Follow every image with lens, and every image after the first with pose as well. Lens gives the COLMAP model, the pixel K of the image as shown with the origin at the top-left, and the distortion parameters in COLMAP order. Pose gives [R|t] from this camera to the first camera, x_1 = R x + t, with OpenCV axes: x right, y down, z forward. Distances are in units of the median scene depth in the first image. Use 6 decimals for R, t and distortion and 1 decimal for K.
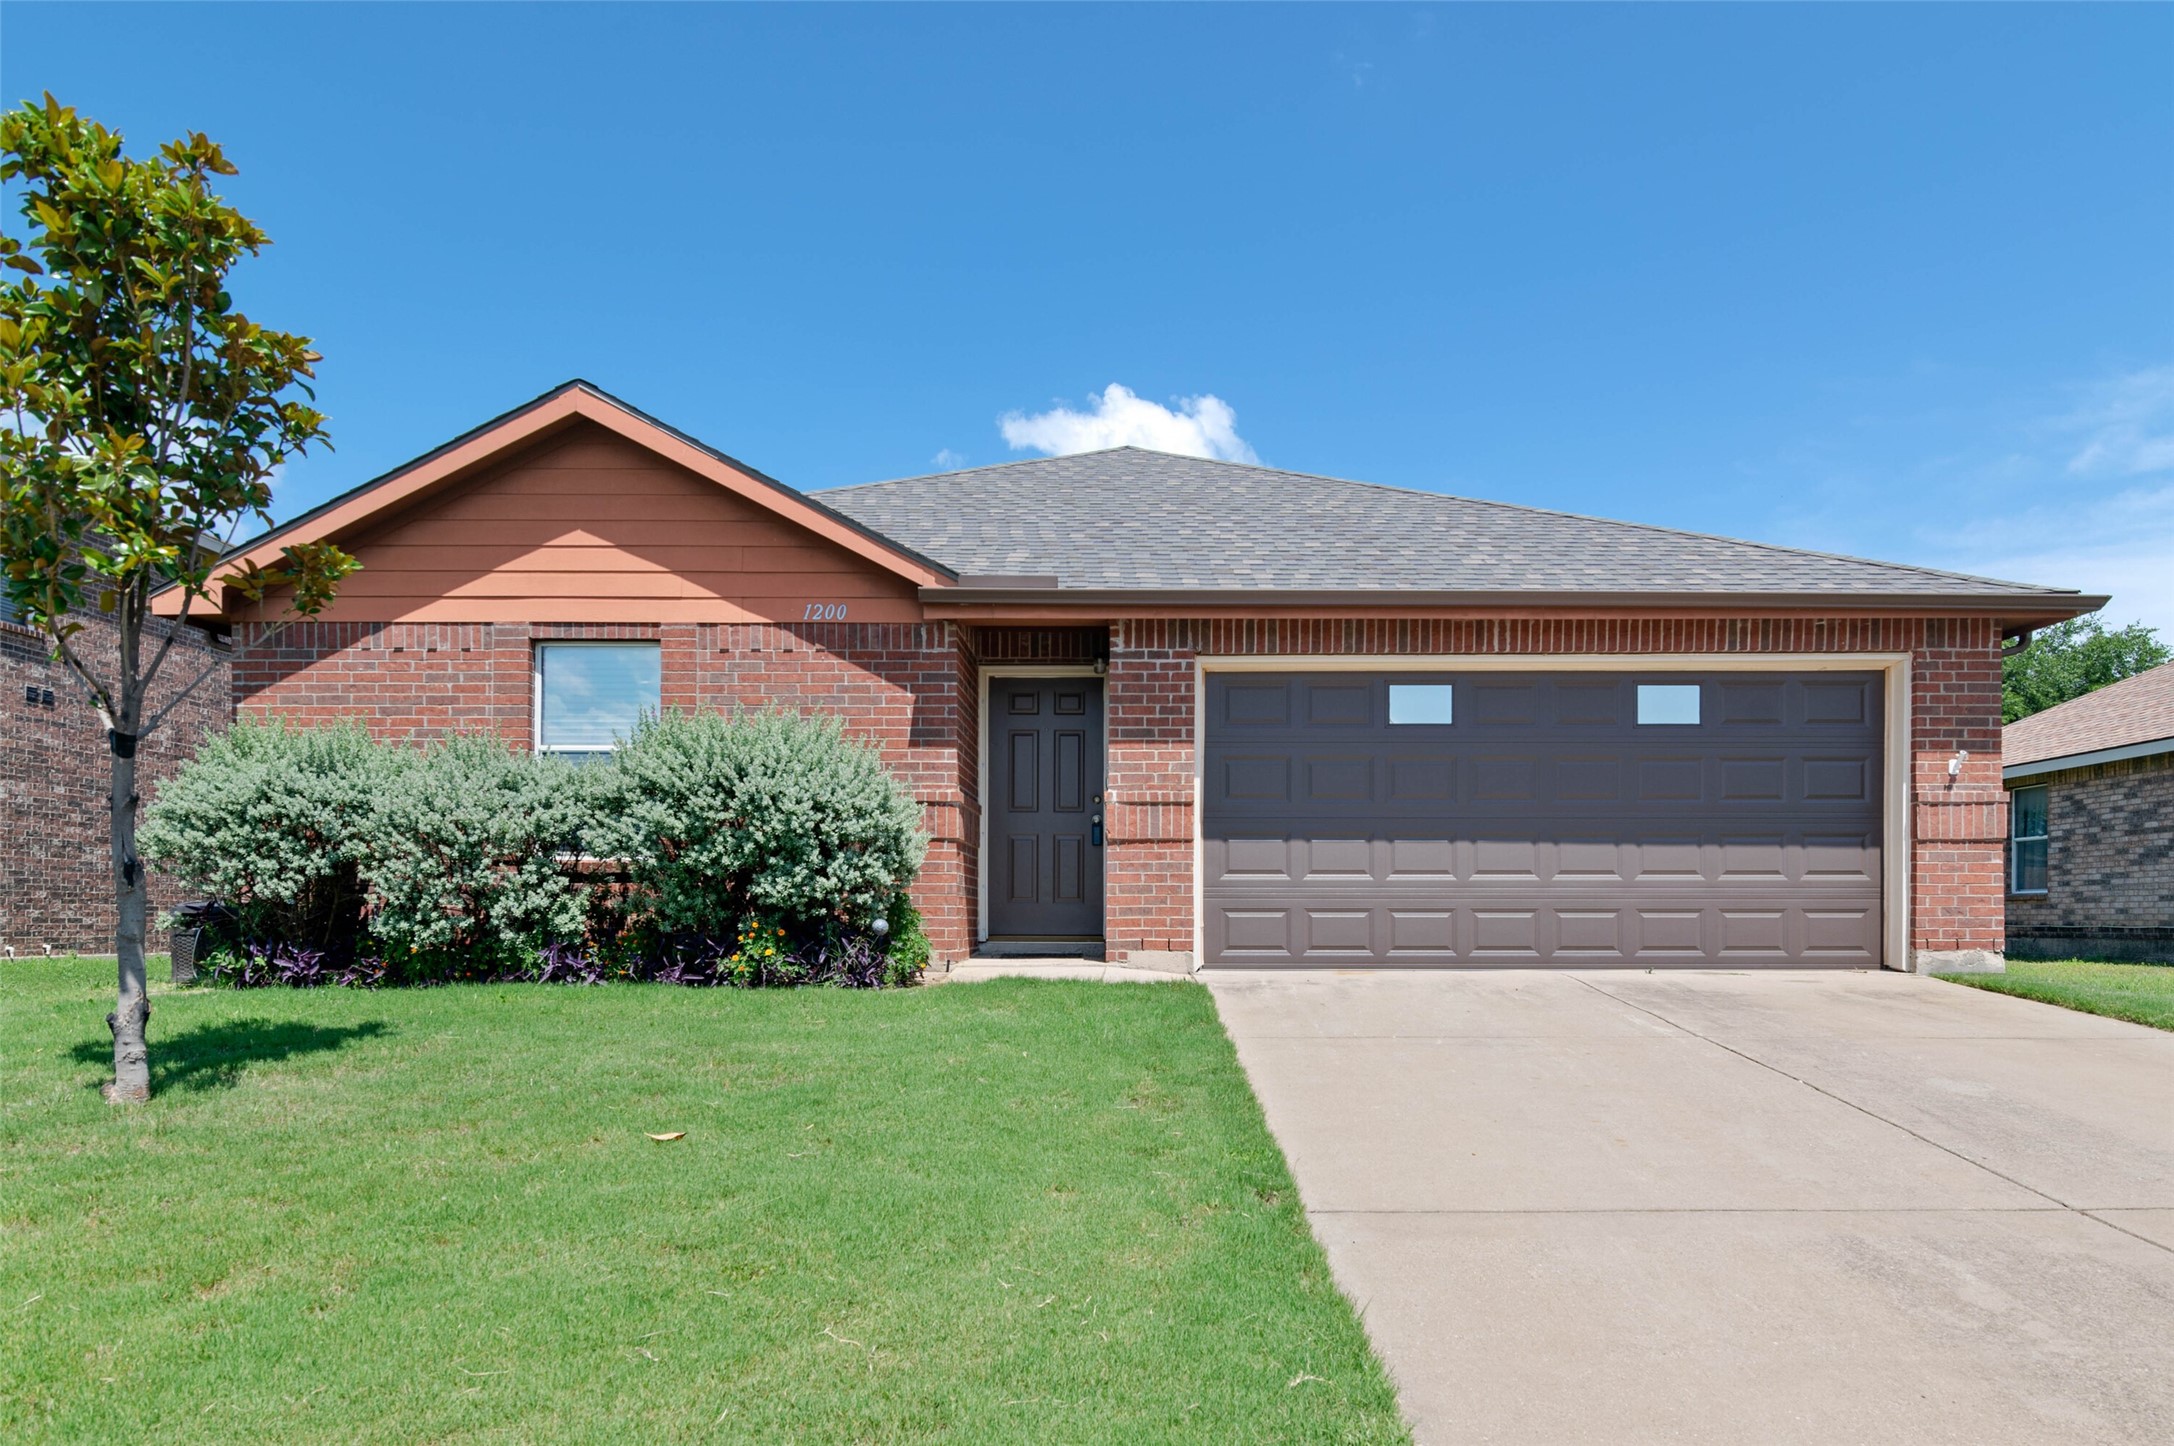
lens RADIAL K [[1167.6, 0, 1130.7], [0, 1167.6, 698.8], [0, 0, 1]] dist [0.001196, 0.000107]
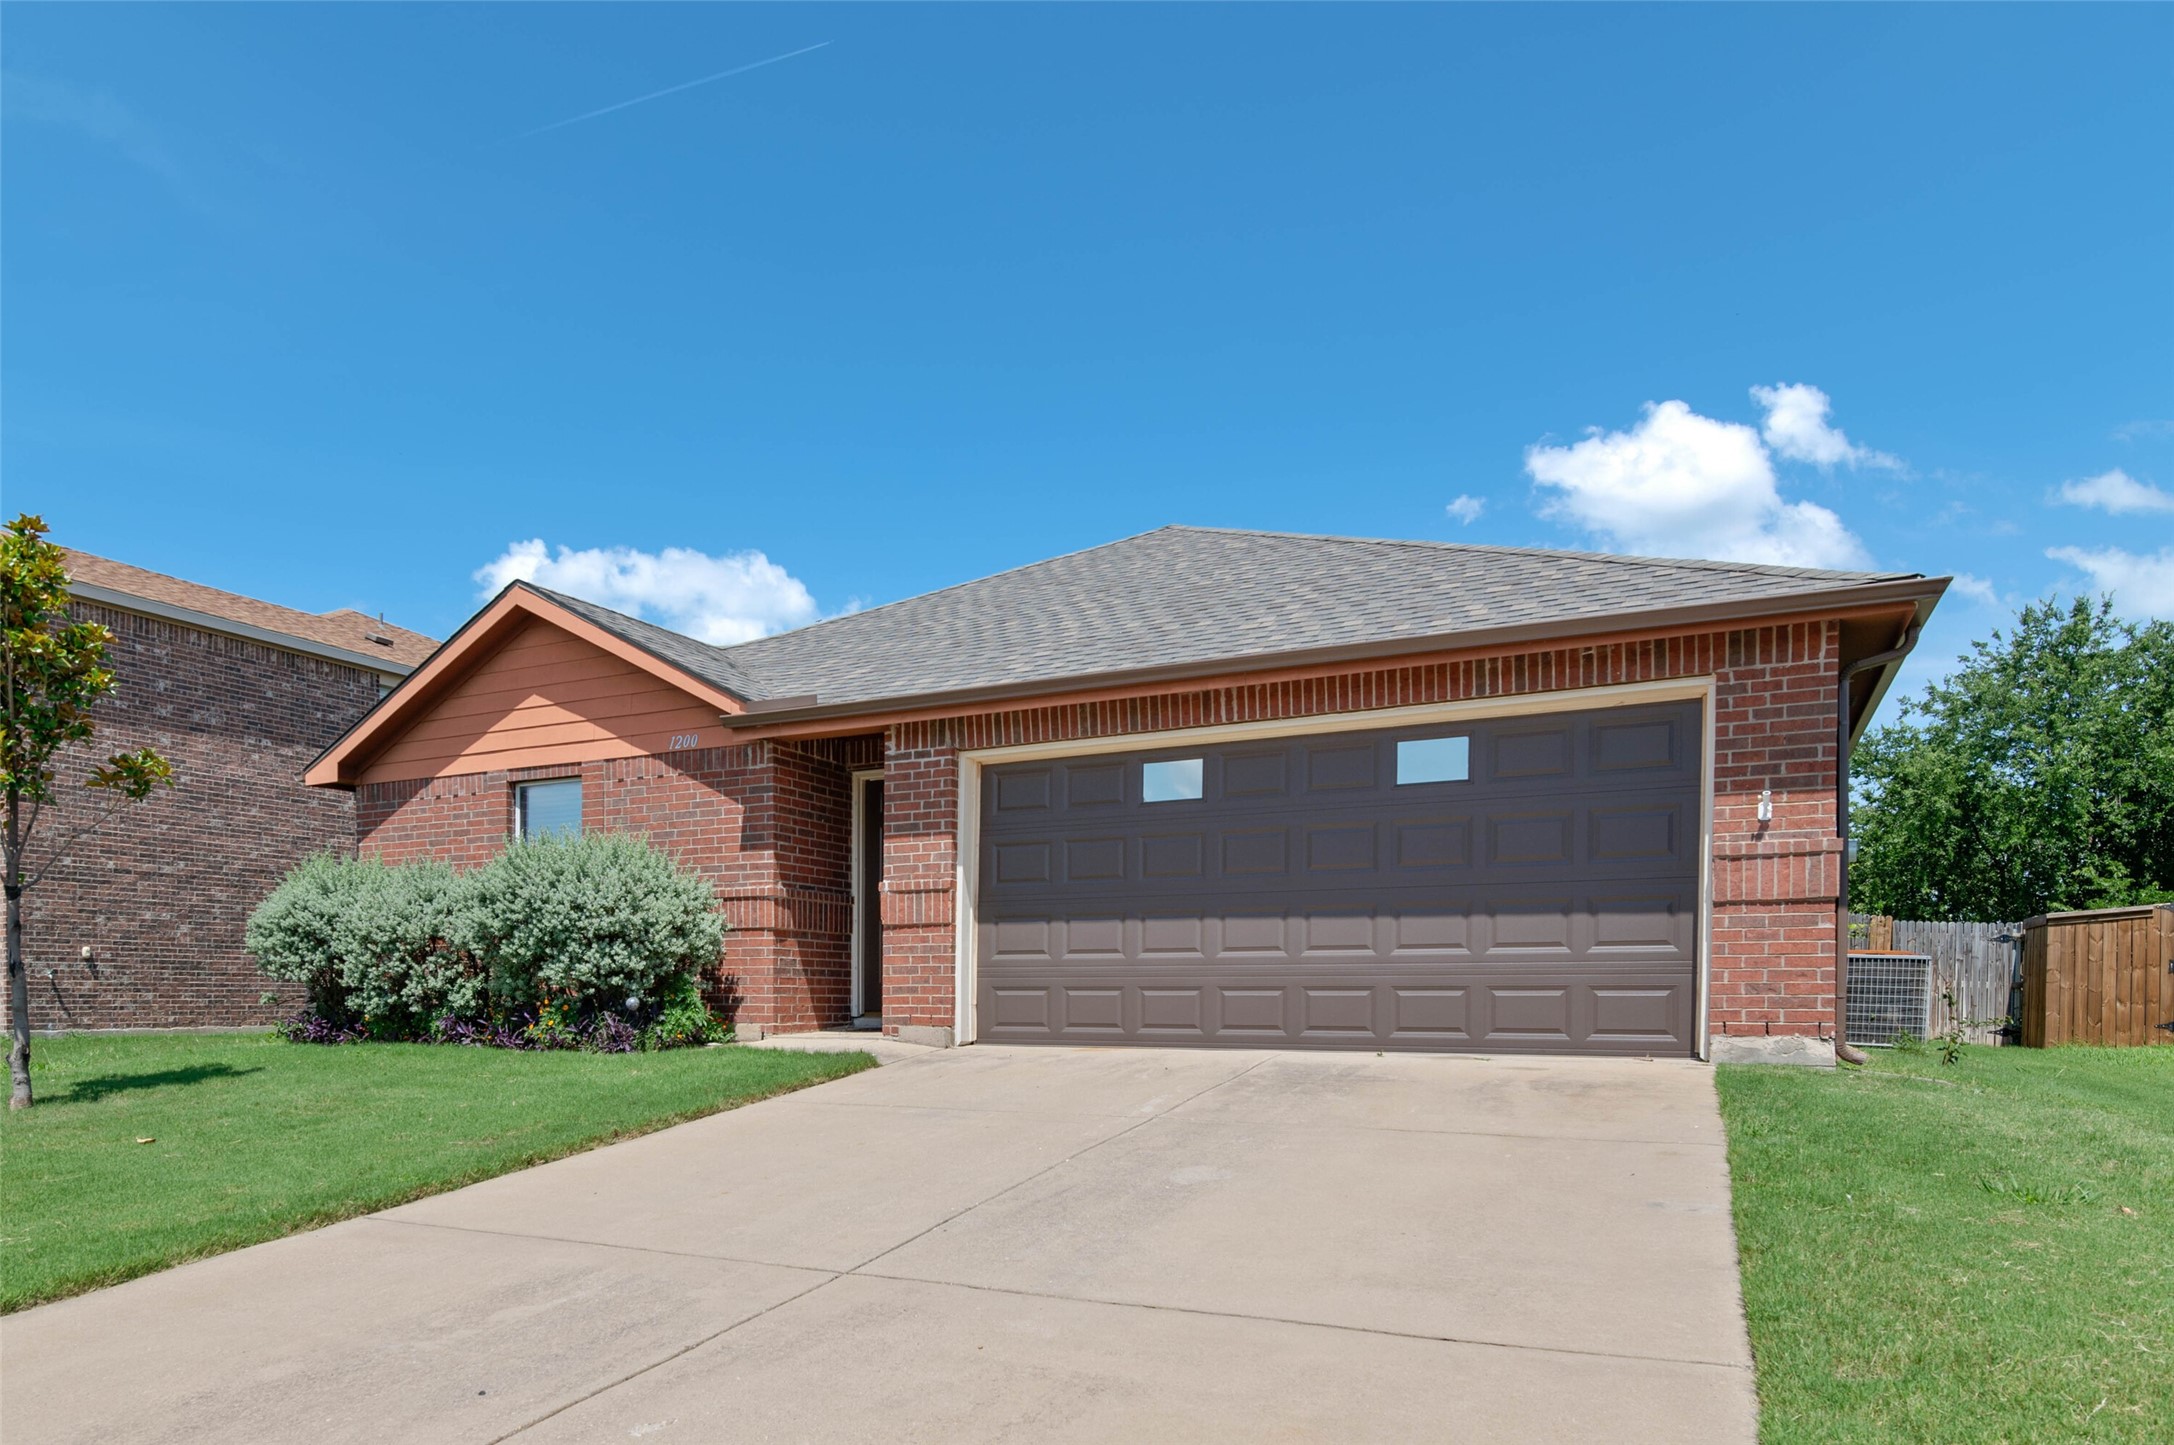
lens RADIAL K [[1219.6, 0, 1145.1], [0, 1219.6, 777.8], [0, 0, 1]] dist [0.002682, 0.000577]
pose [[0.908546, -0.073401, -0.411286, 0.682864], [0.076324, 0.997039, -0.009338, 0.010632], [0.410754, -0.022907, 0.911458, 0.051289]]
